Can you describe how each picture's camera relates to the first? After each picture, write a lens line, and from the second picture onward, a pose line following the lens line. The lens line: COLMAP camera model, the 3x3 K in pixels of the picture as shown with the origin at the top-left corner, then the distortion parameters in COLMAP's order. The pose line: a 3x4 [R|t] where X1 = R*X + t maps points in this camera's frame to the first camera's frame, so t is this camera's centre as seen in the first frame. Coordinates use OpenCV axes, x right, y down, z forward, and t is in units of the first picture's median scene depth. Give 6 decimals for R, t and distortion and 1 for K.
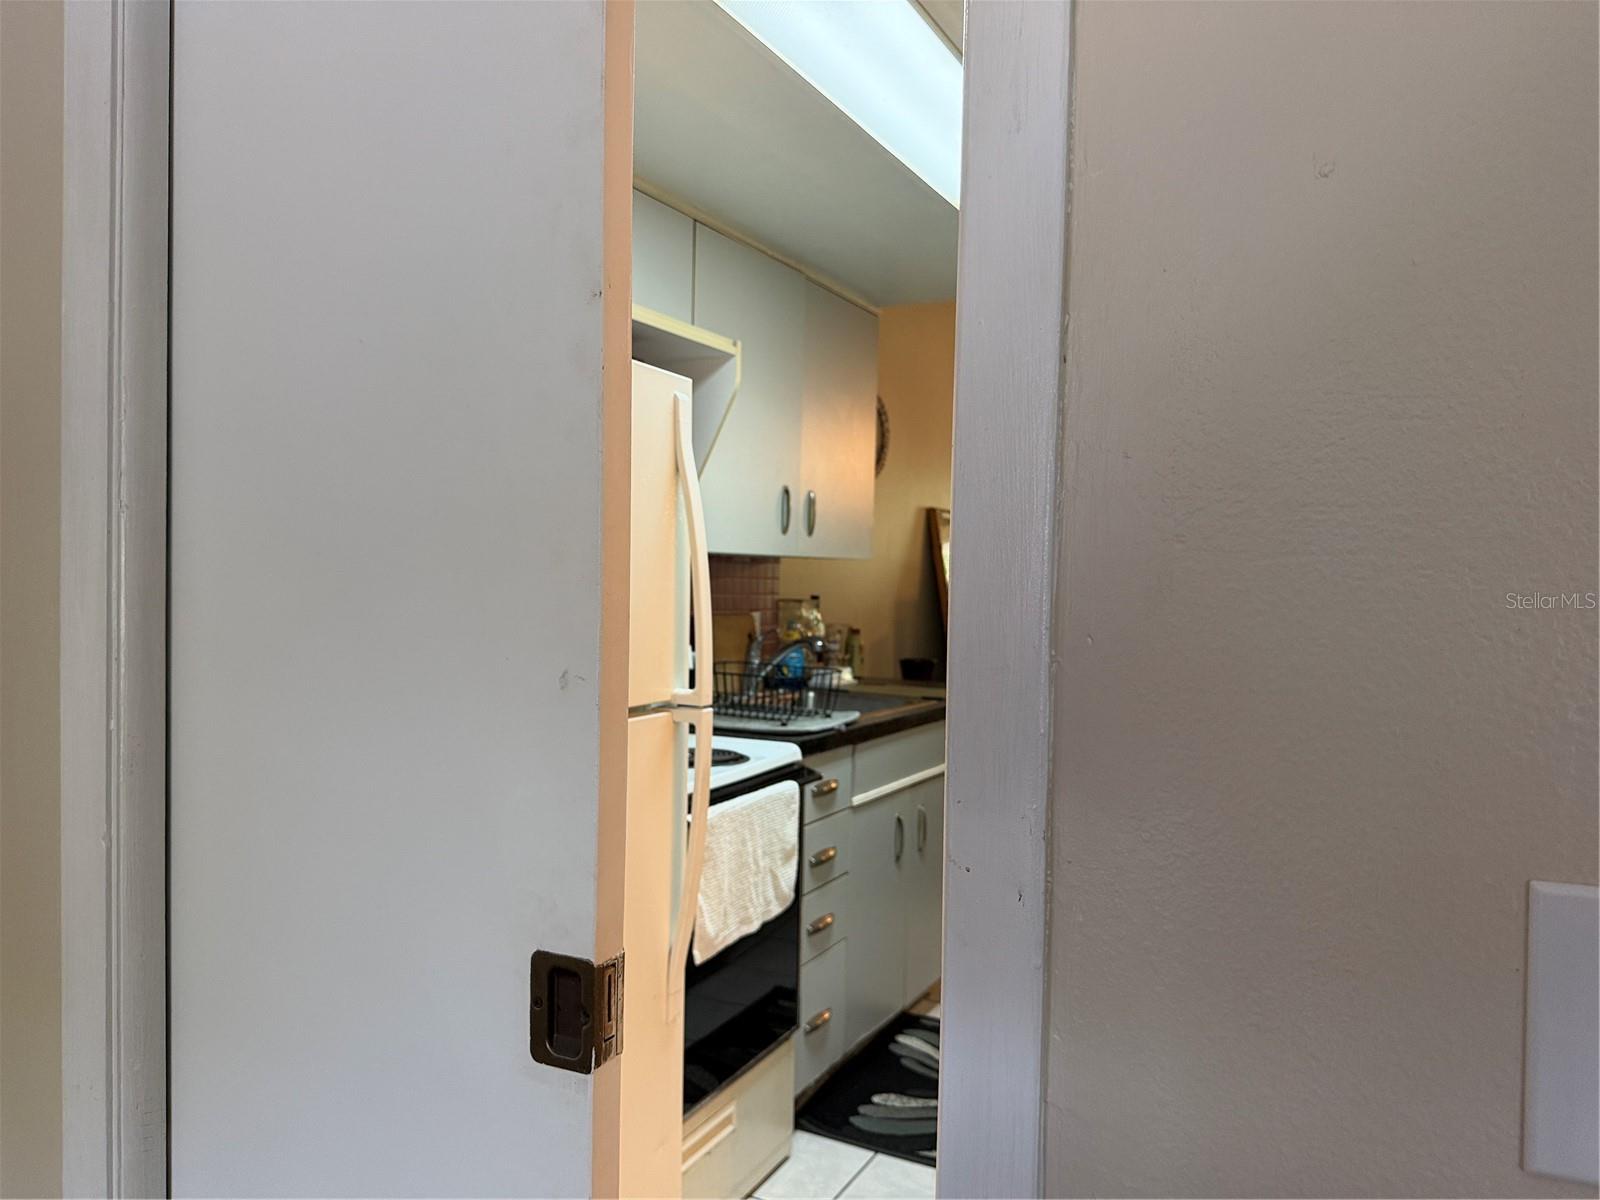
lens RADIAL K [[1120.2, 0, 814.2], [0, 1120.2, 602.2], [0, 0, 1]] dist [0.105901, -0.158030]
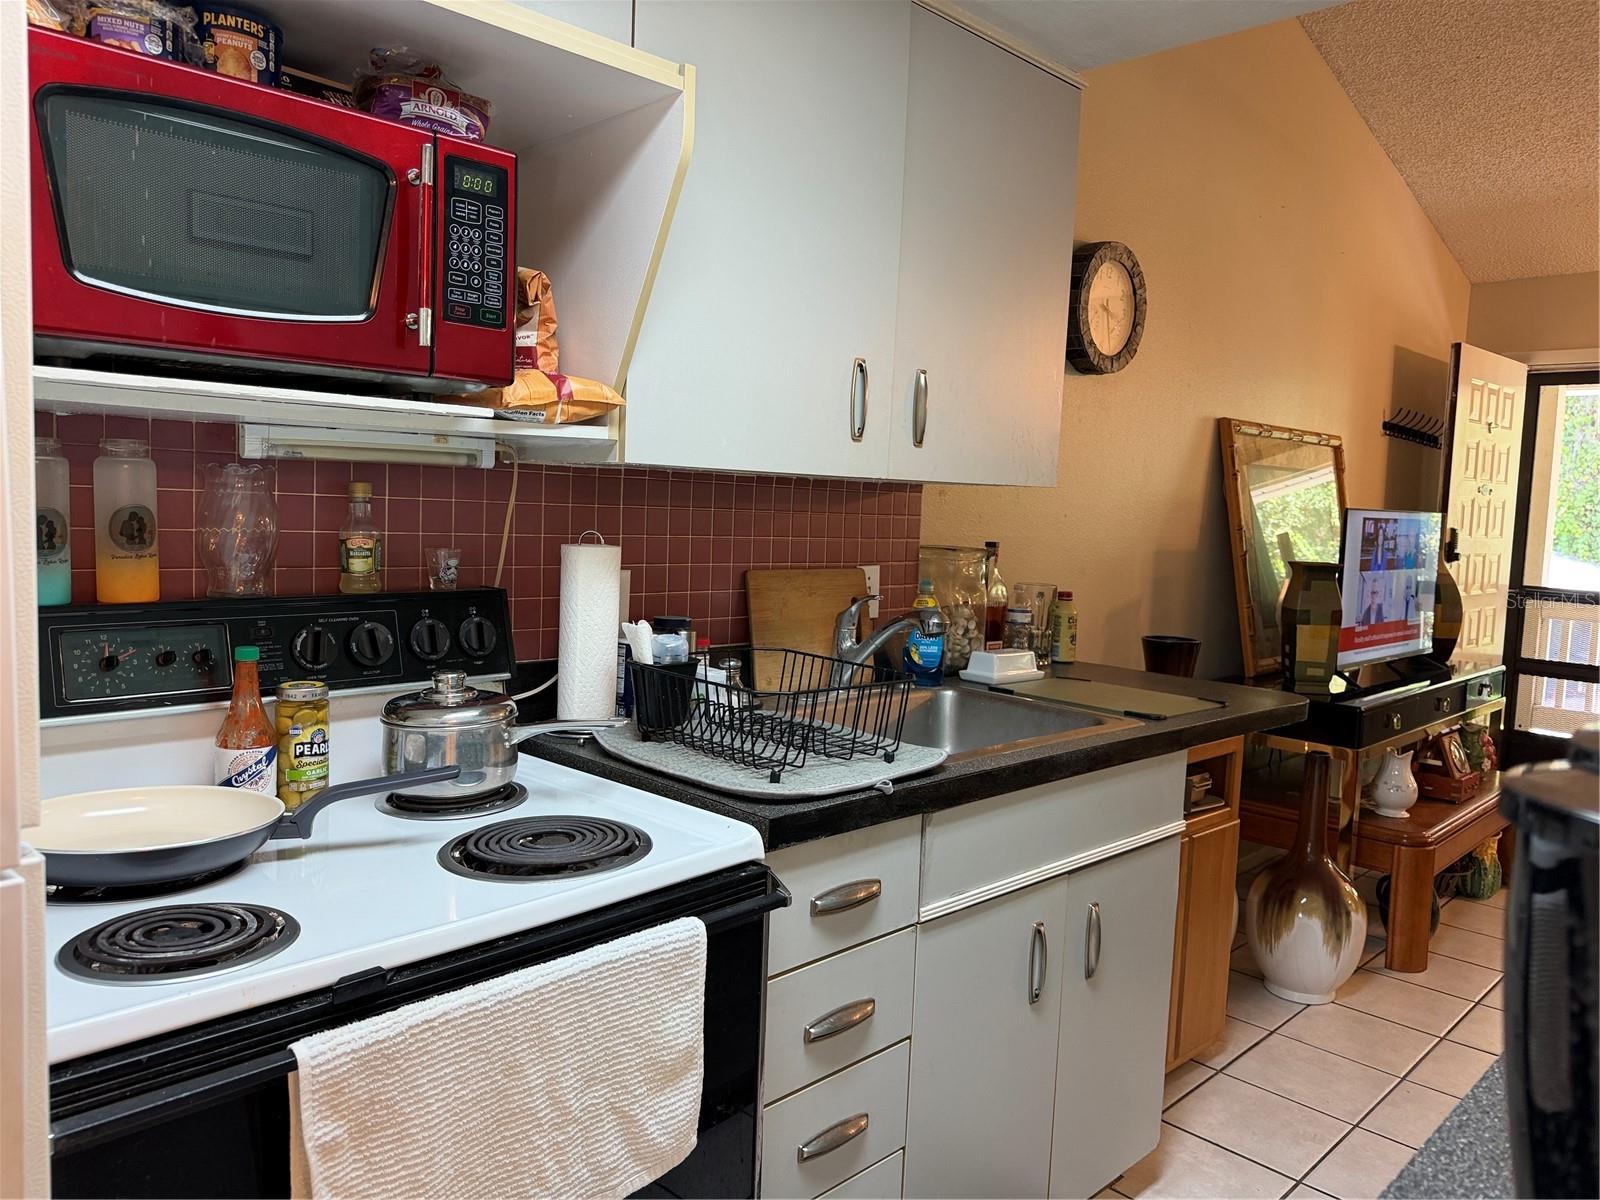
lens RADIAL K [[1124.4, 0, 804.6], [0, 1124.4, 593.7], [0, 0, 1]] dist [0.108210, -0.159092]
pose [[0.950963, 0.034029, -0.307426, 0.147661], [-0.019863, 0.998597, 0.049093, -0.008137], [0.308665, -0.040580, 0.950305, 0.453118]]
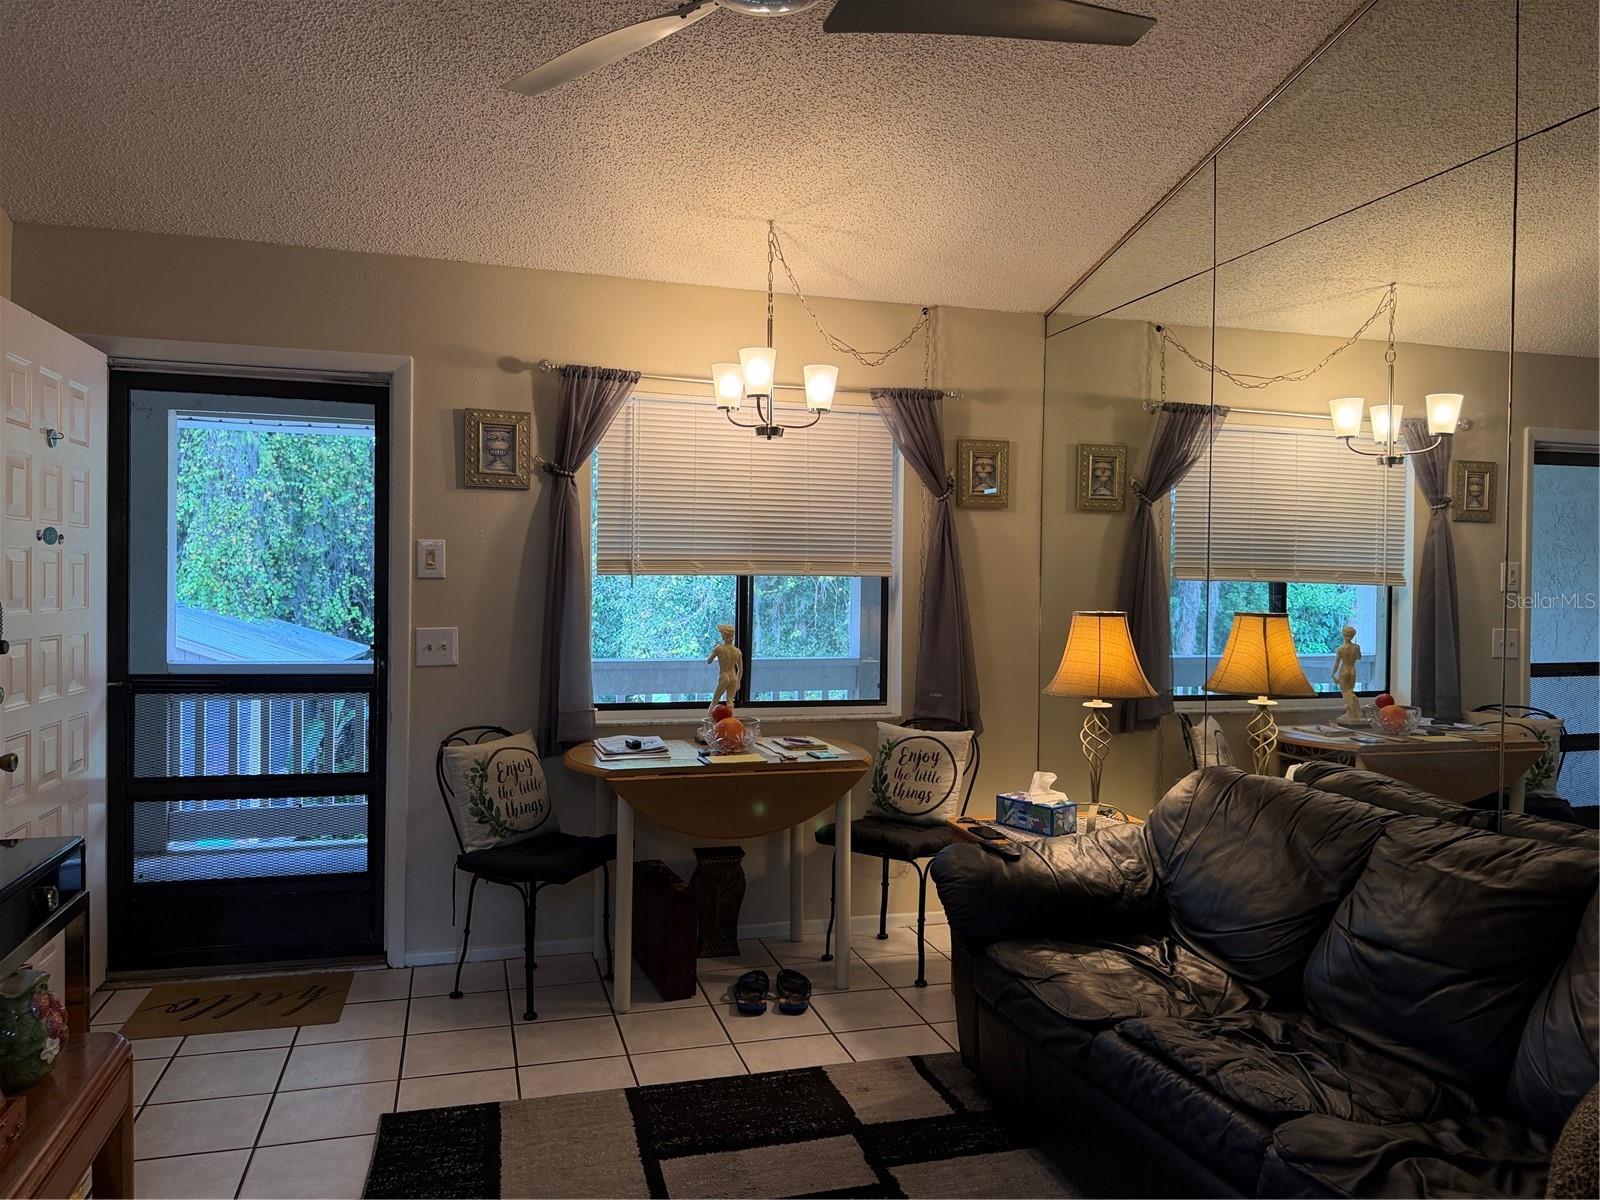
lens RADIAL K [[1111.5, 0, 797.6], [0, 1111.5, 605.9], [0, 0, 1]] dist [0.139451, -0.193257]
pose [[0.731203, -0.029372, 0.681527, 0.387890], [0.025582, 0.999551, 0.015631, -0.035089], [-0.681680, 0.006005, 0.731626, 1.198863]]
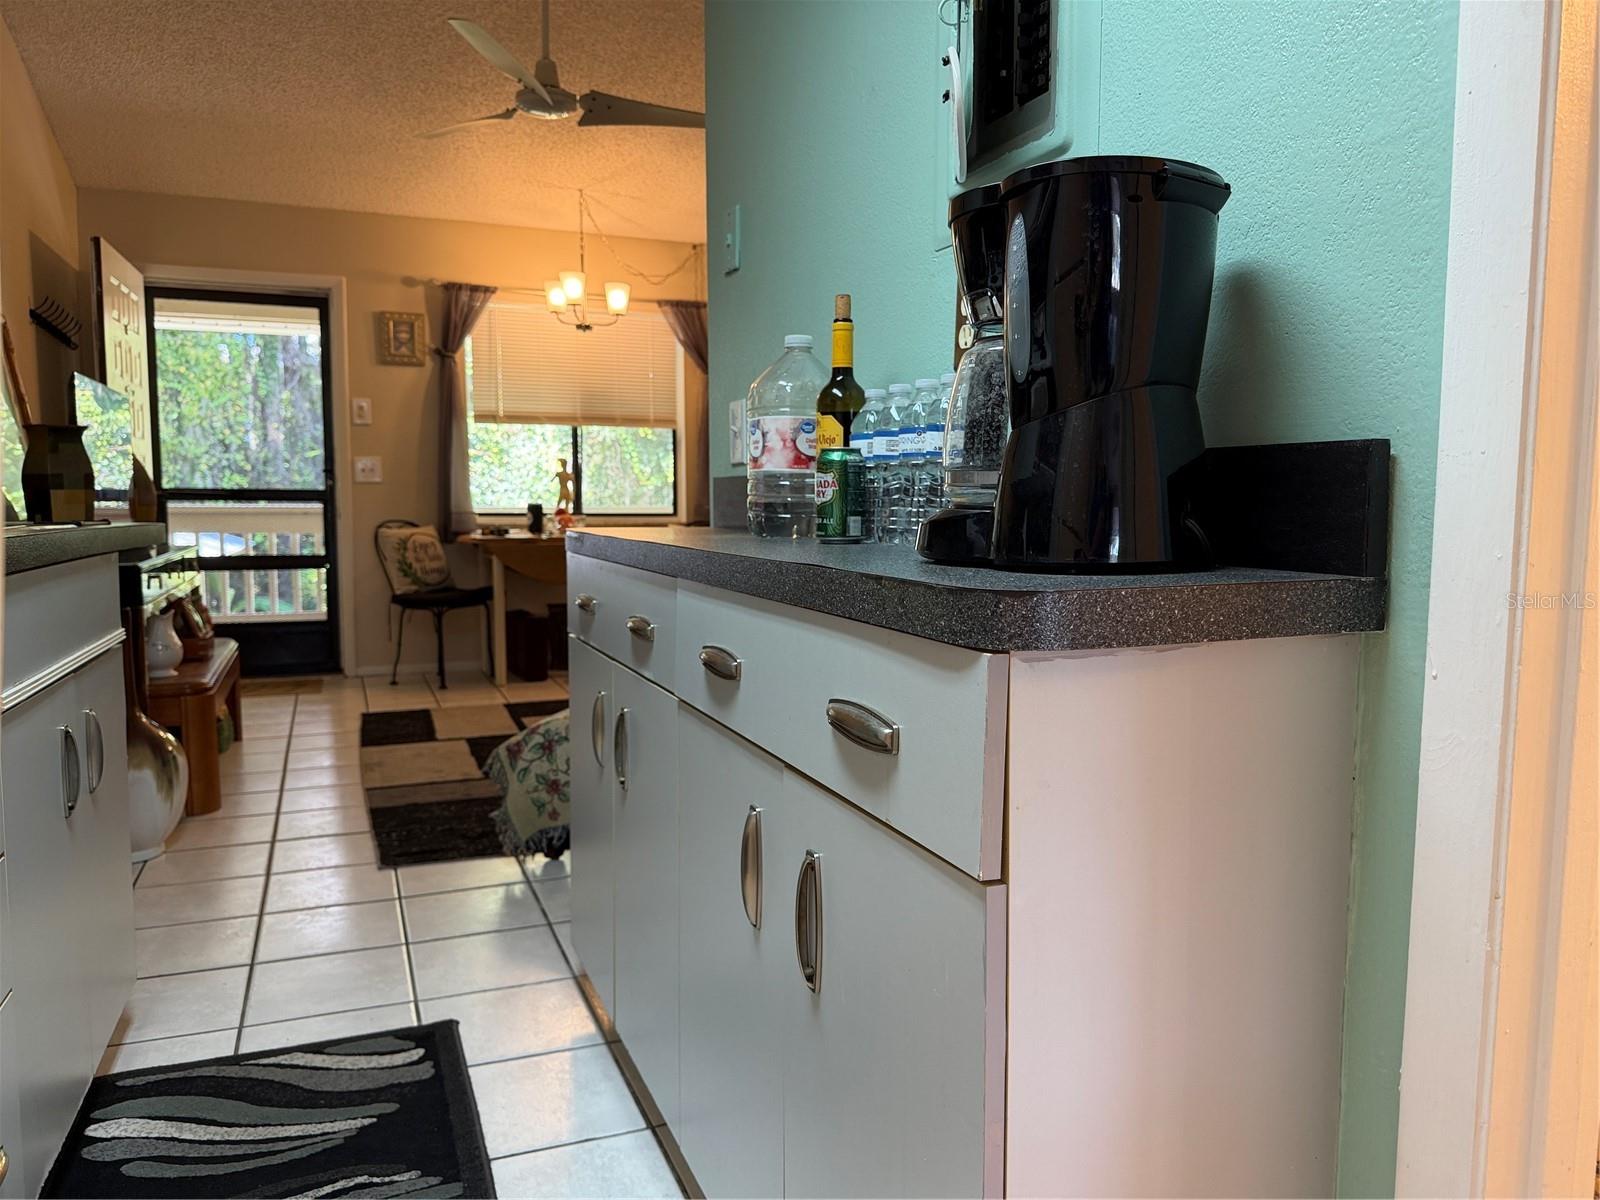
lens RADIAL K [[1124.4, 0, 804.6], [0, 1124.4, 593.7], [0, 0, 1]] dist [0.108210, -0.159092]
pose [[0.656024, -0.090124, 0.749340, -0.100636], [0.038478, 0.995548, 0.086049, 0.110573], [-0.753759, -0.027617, 0.656571, 0.454362]]
